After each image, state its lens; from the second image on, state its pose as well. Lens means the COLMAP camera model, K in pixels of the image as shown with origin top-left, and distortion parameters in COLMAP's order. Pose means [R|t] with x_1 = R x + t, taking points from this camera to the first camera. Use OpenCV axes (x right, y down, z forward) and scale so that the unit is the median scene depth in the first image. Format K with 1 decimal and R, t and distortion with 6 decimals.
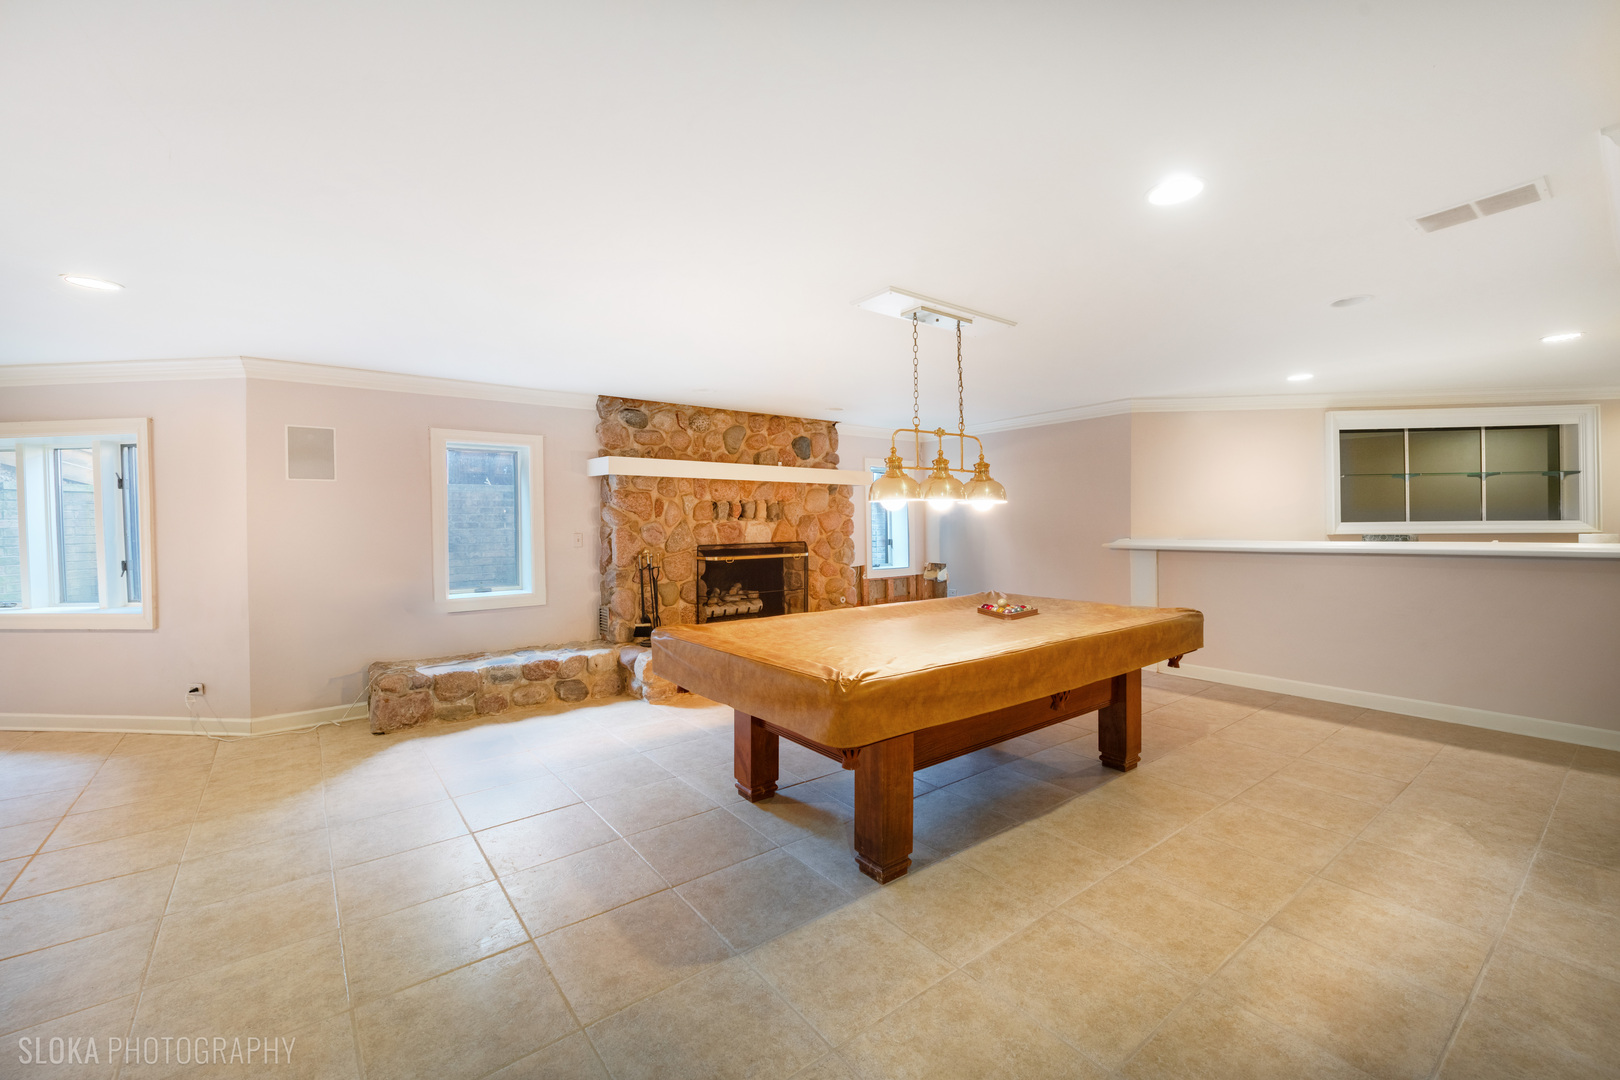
lens RADIAL K [[644.5, 0, 792.8], [0, 644.5, 529.9], [0, 0, 1]] dist [0.006692, -0.000271]
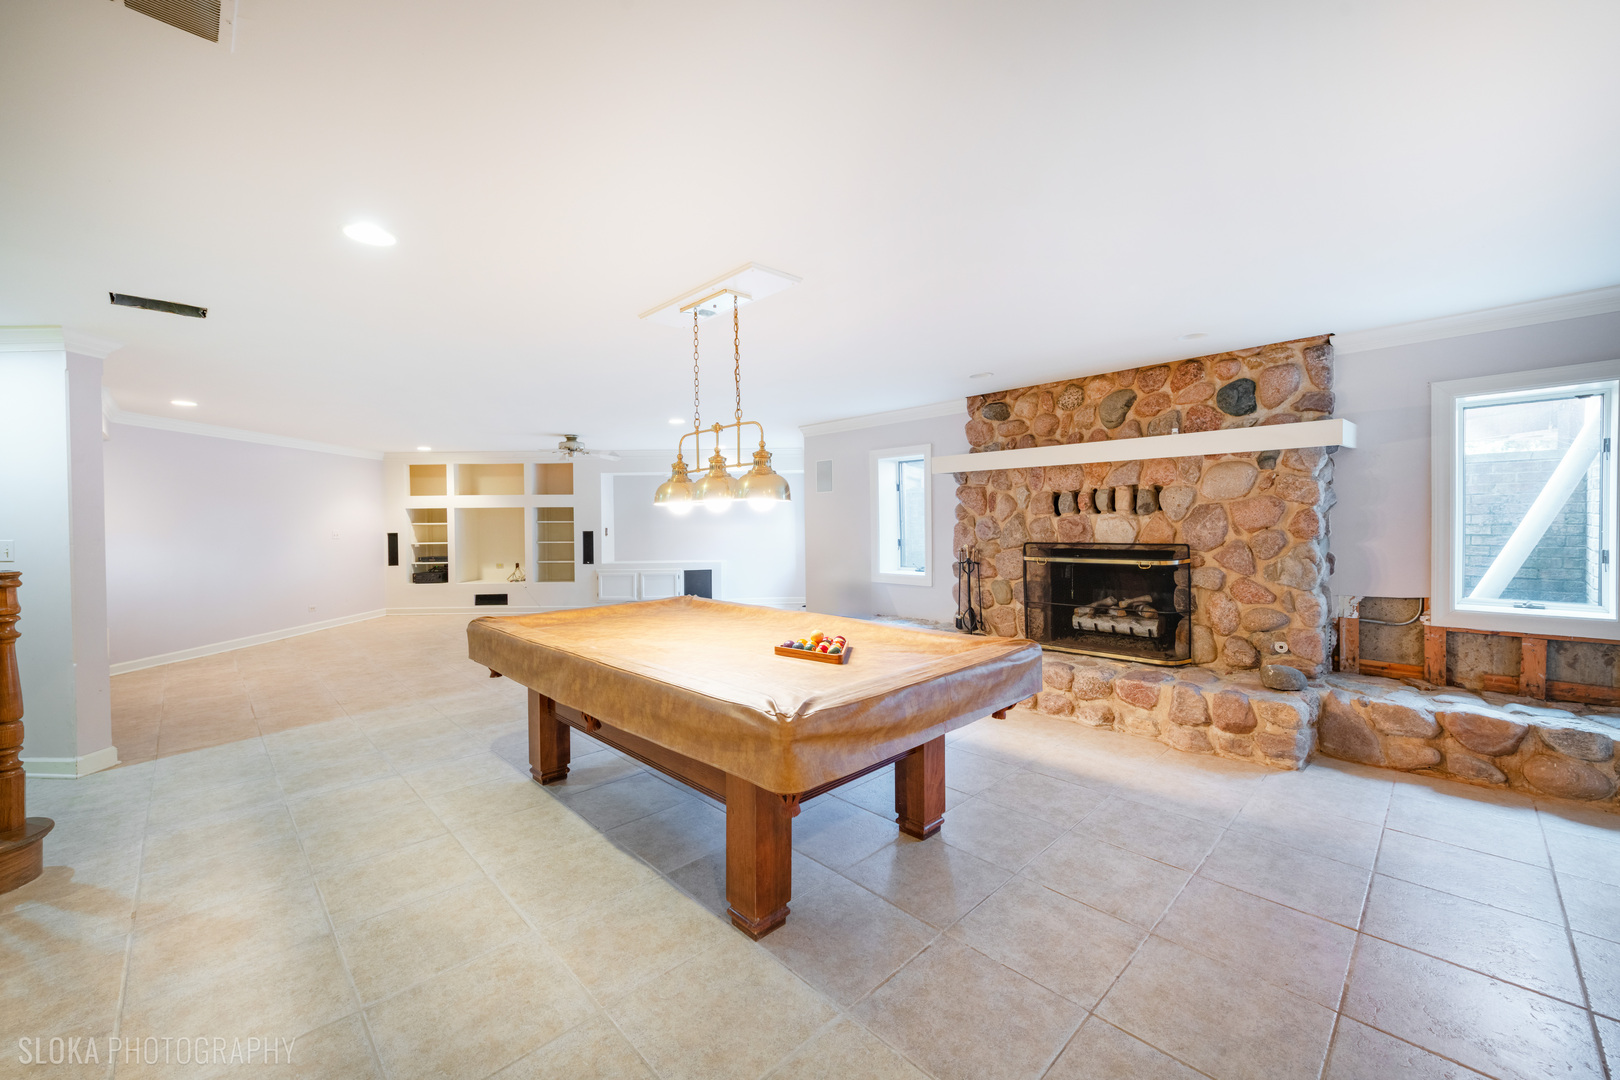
lens RADIAL K [[644.5, 0, 851.7], [0, 644.5, 531.8], [0, 0, 1]] dist [0.006692, -0.000271]
pose [[0.164201, 0.023454, -0.986148, 0.707150], [0.004962, 0.999685, 0.024602, -0.014459], [0.986414, -0.008933, 0.164033, 0.624453]]
